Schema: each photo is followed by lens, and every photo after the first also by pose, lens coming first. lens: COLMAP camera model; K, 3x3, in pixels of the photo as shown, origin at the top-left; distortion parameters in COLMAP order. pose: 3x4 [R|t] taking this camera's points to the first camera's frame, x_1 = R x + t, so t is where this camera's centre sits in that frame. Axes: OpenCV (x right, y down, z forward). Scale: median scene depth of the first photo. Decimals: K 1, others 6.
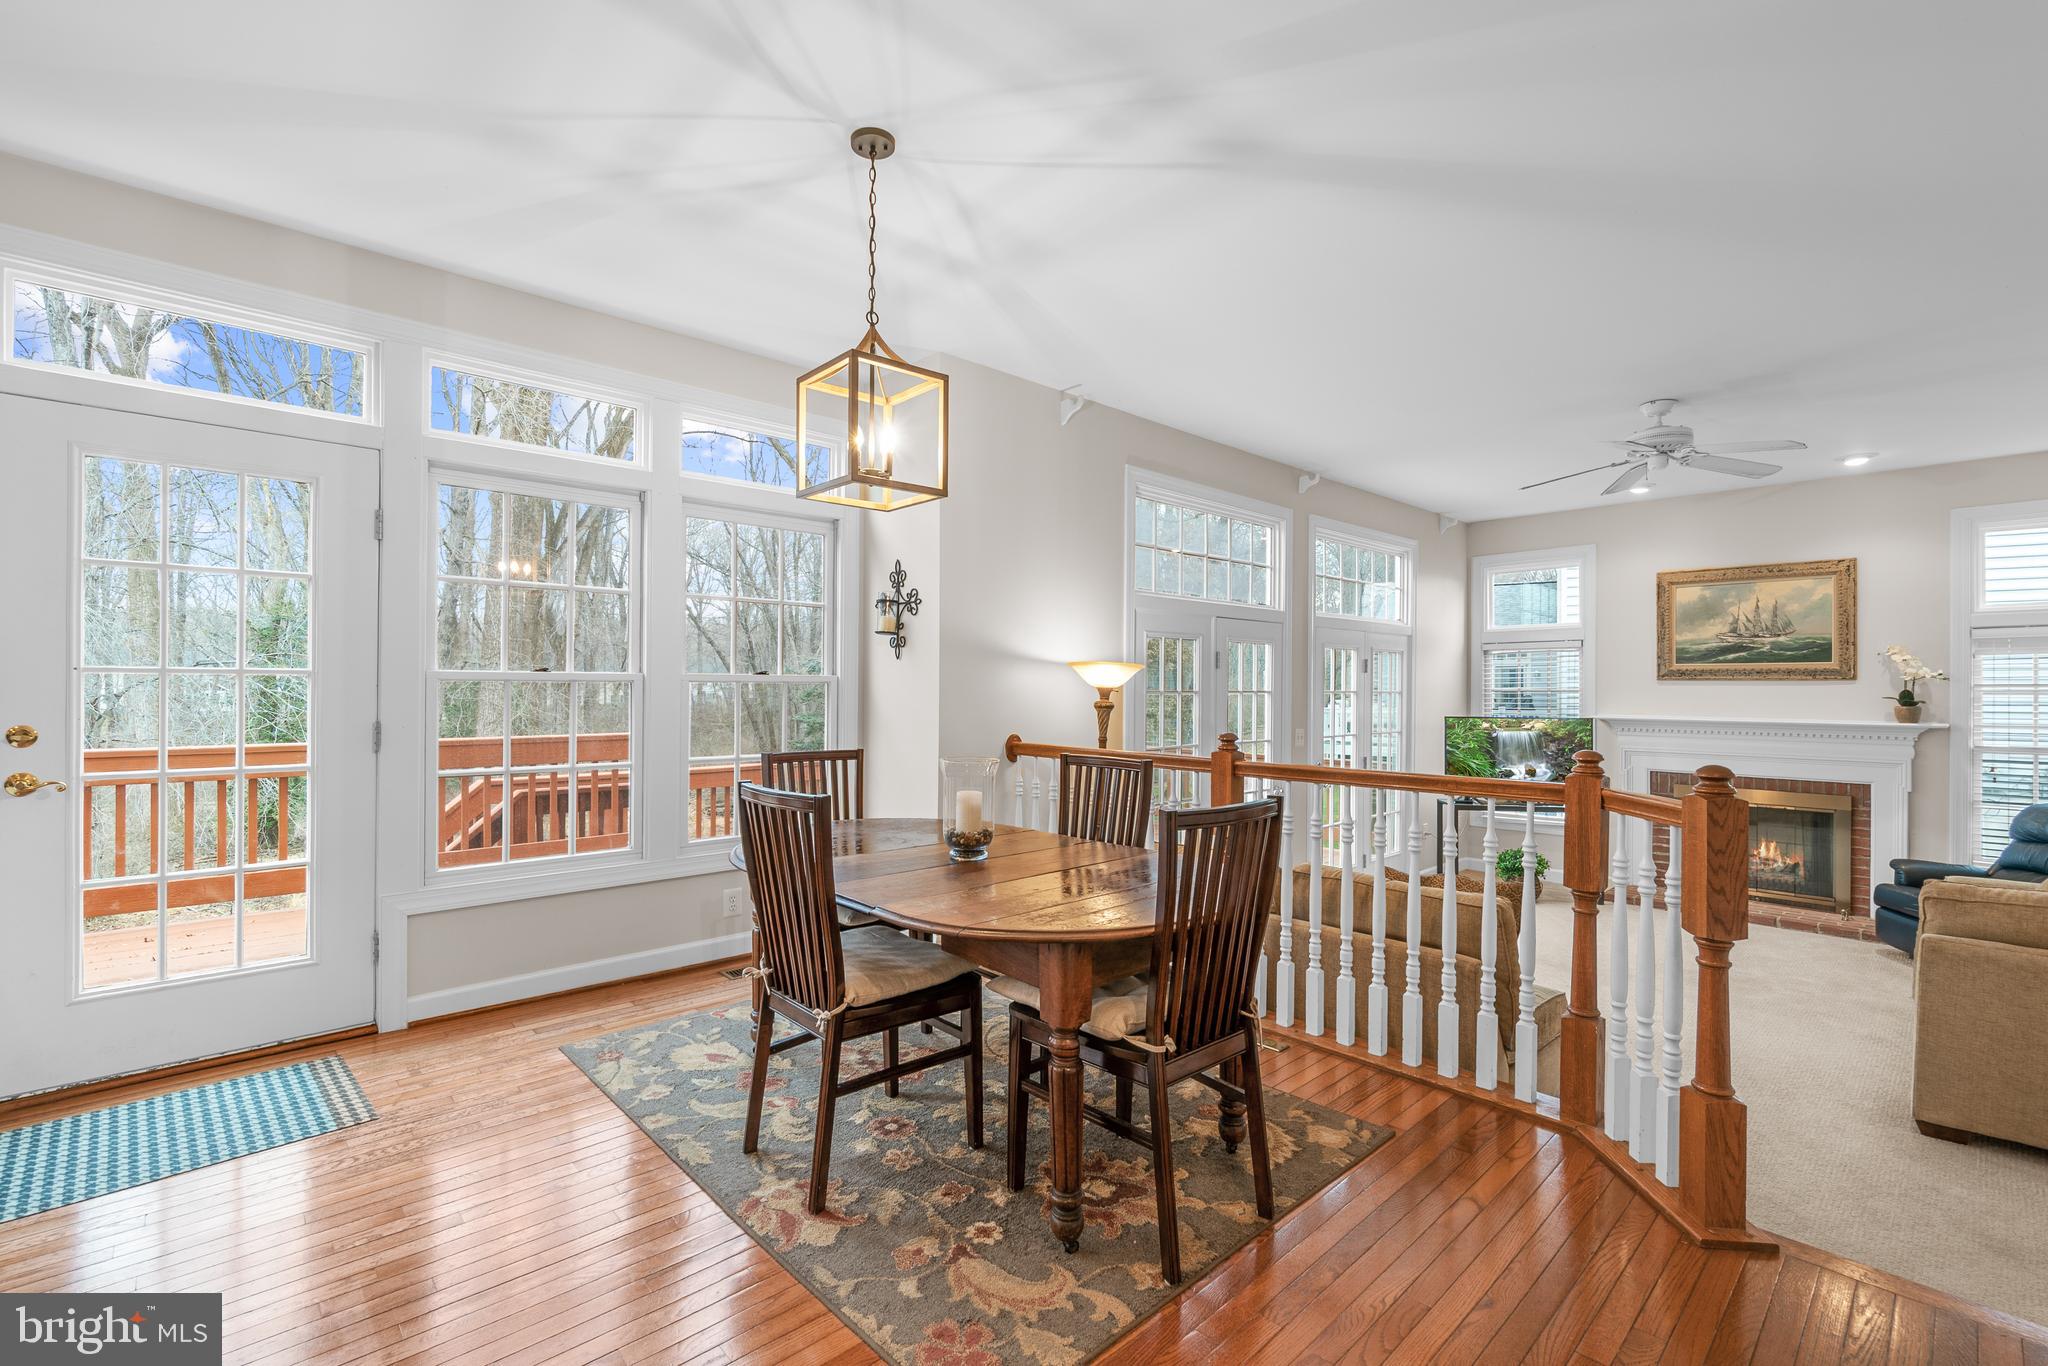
lens RADIAL K [[896.0, 0, 985.6], [0, 896.0, 684.8], [0, 0, 1]] dist [-0.001948, 0.000008]
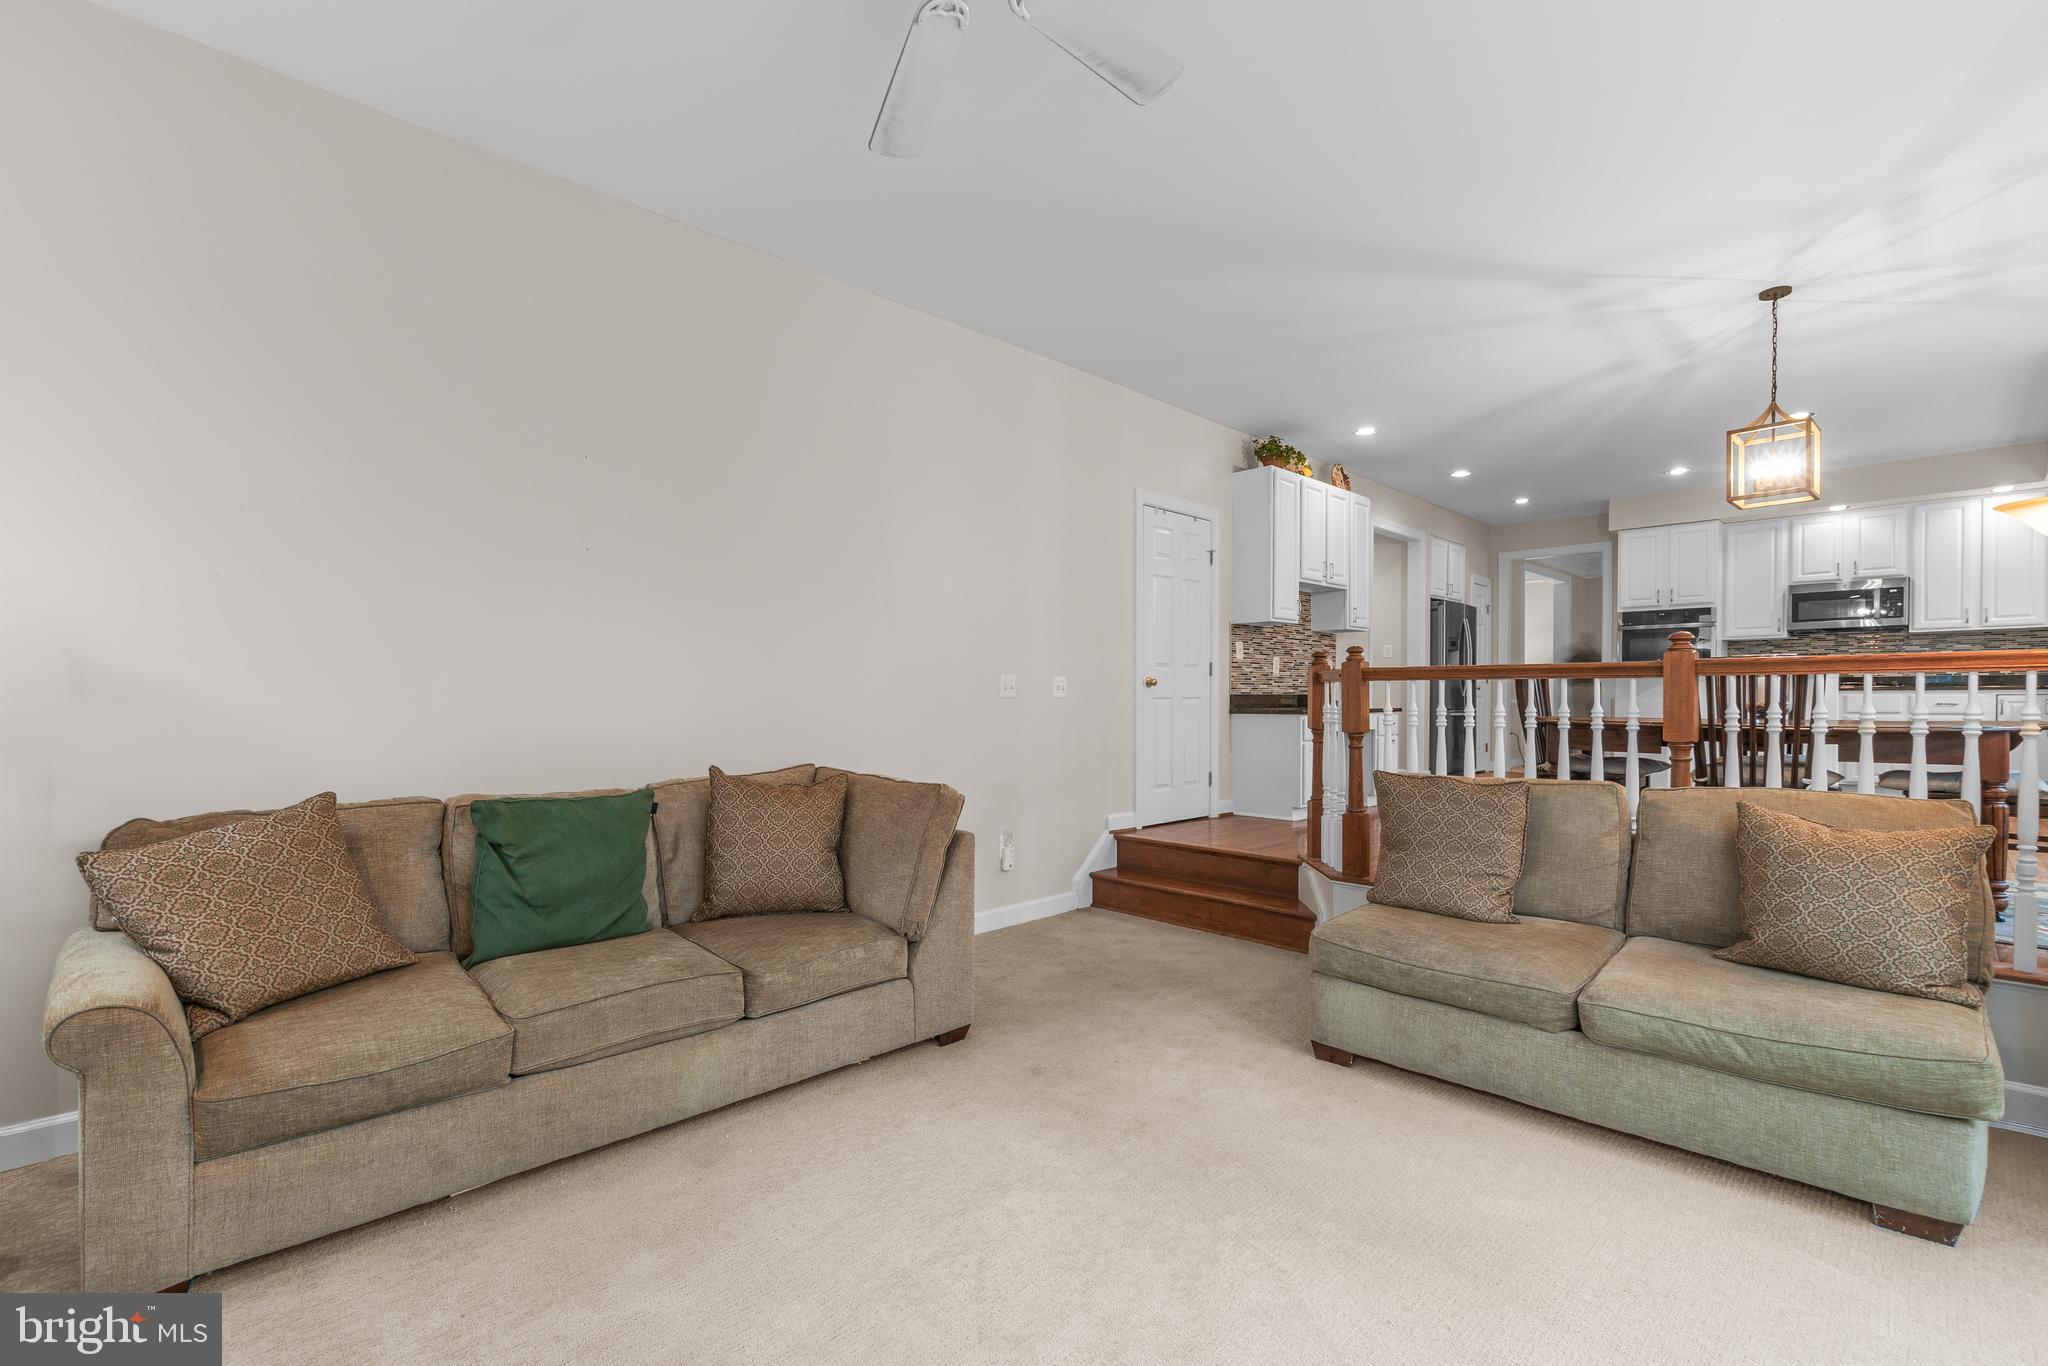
lens RADIAL K [[902.7, 0, 981.1], [0, 902.7, 708.2], [0, 0, 1]] dist [-0.003507, -0.000369]
pose [[-0.999710, -0.003169, -0.023871, 0.592496], [-0.003442, 0.999929, 0.011379, 0.072455], [0.023833, 0.011458, -0.999650, 1.114092]]
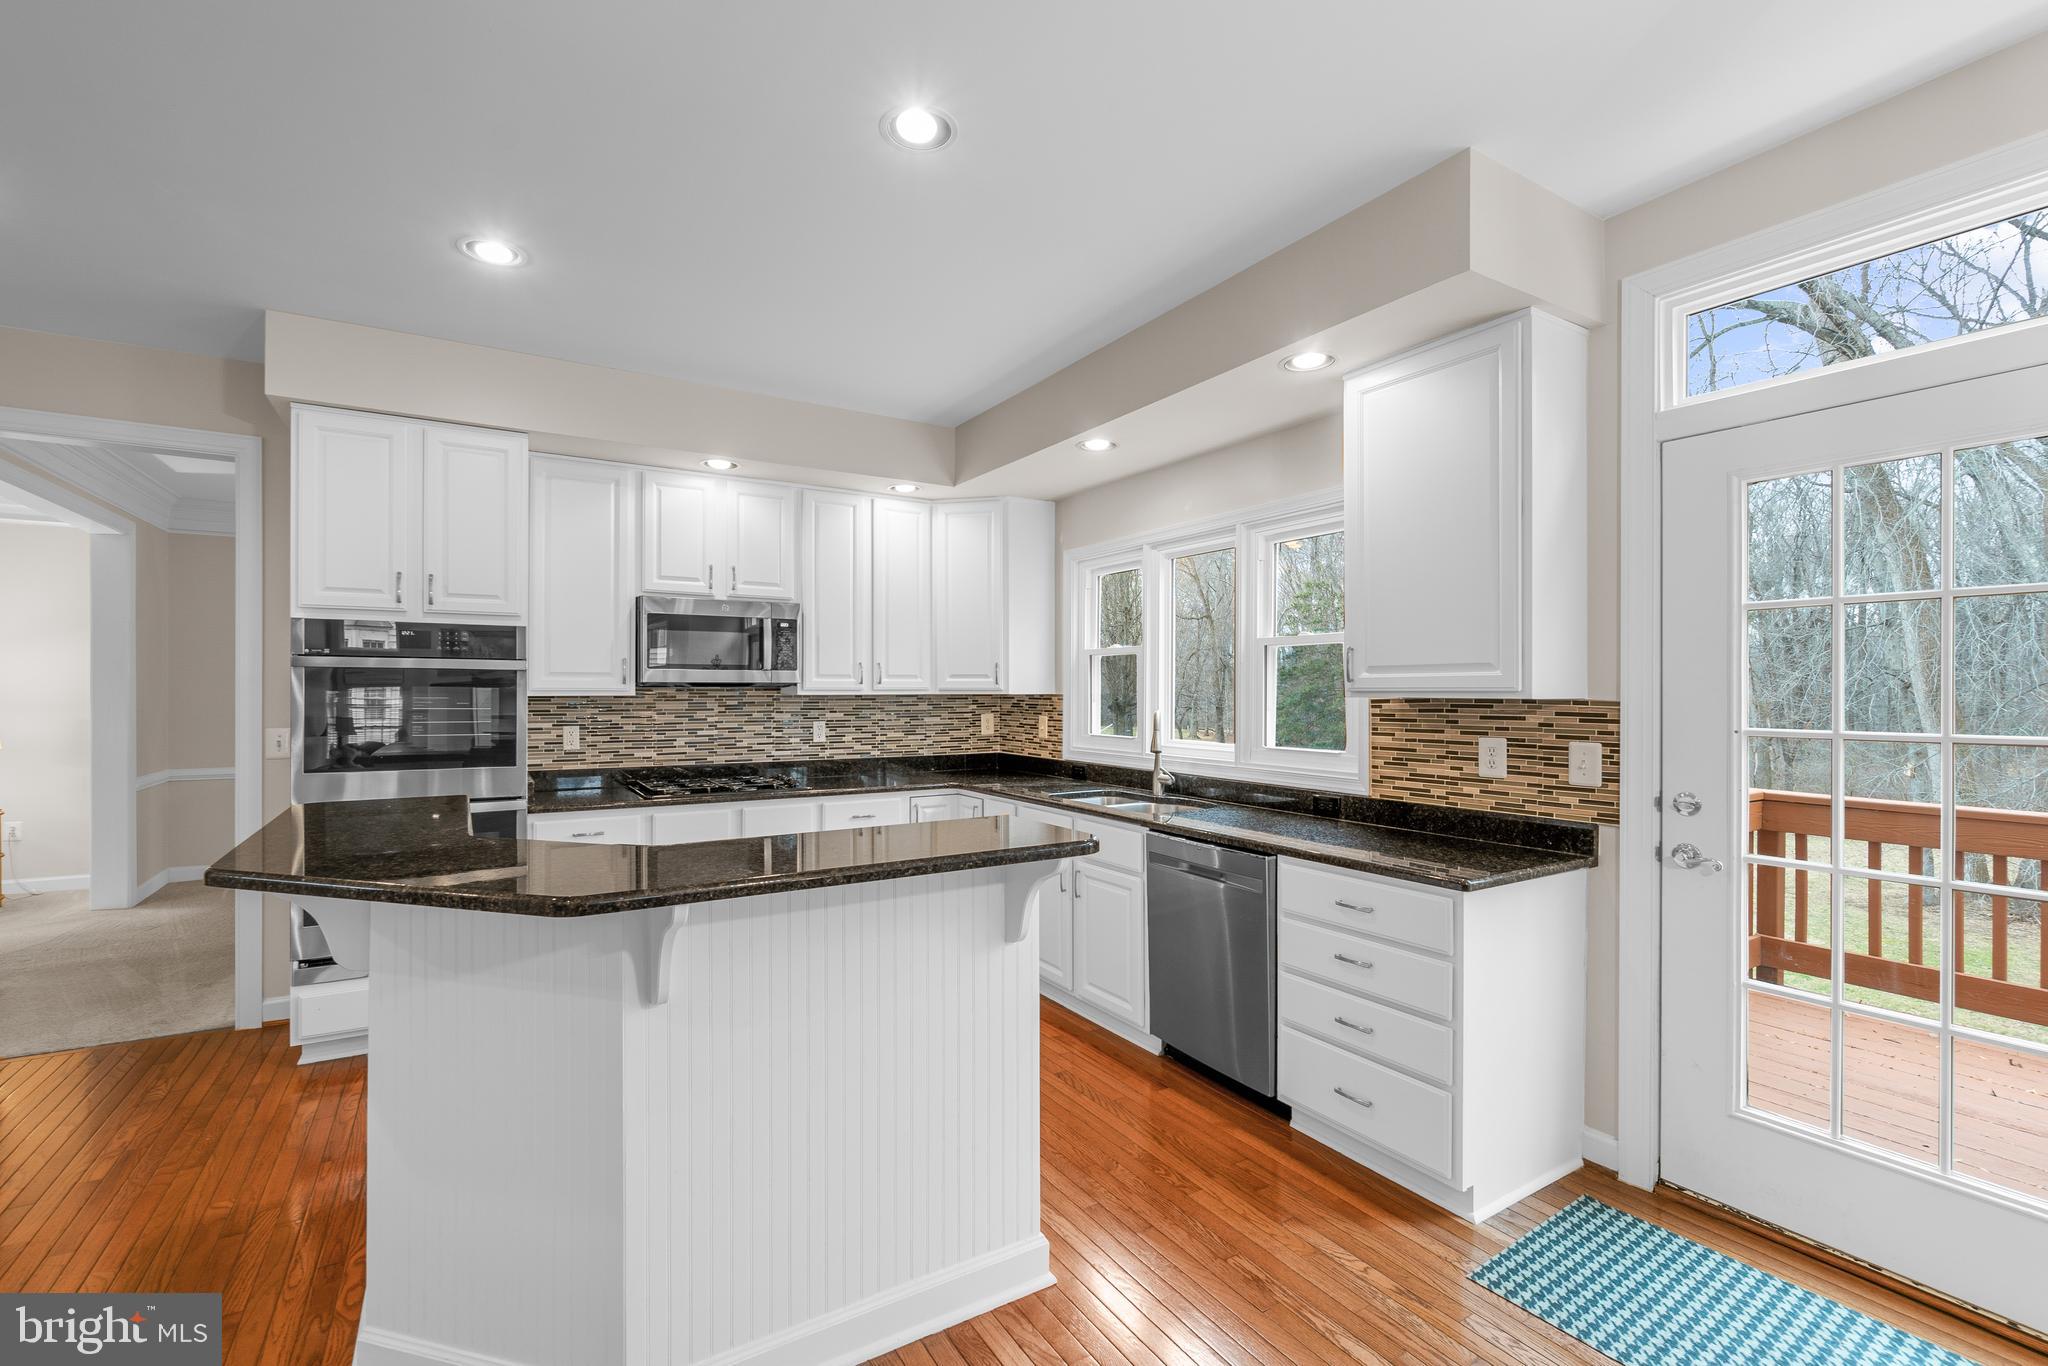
lens RADIAL K [[894.6, 0, 1024.0], [0, 894.6, 683.0], [0, 0, 1]] dist [-0.004004, -0.000969]
pose [[-0.173256, -0.013412, -0.984785, -0.017408], [-0.002016, 0.999910, -0.013264, -0.023829], [0.984875, -0.000313, -0.173268, 0.211385]]
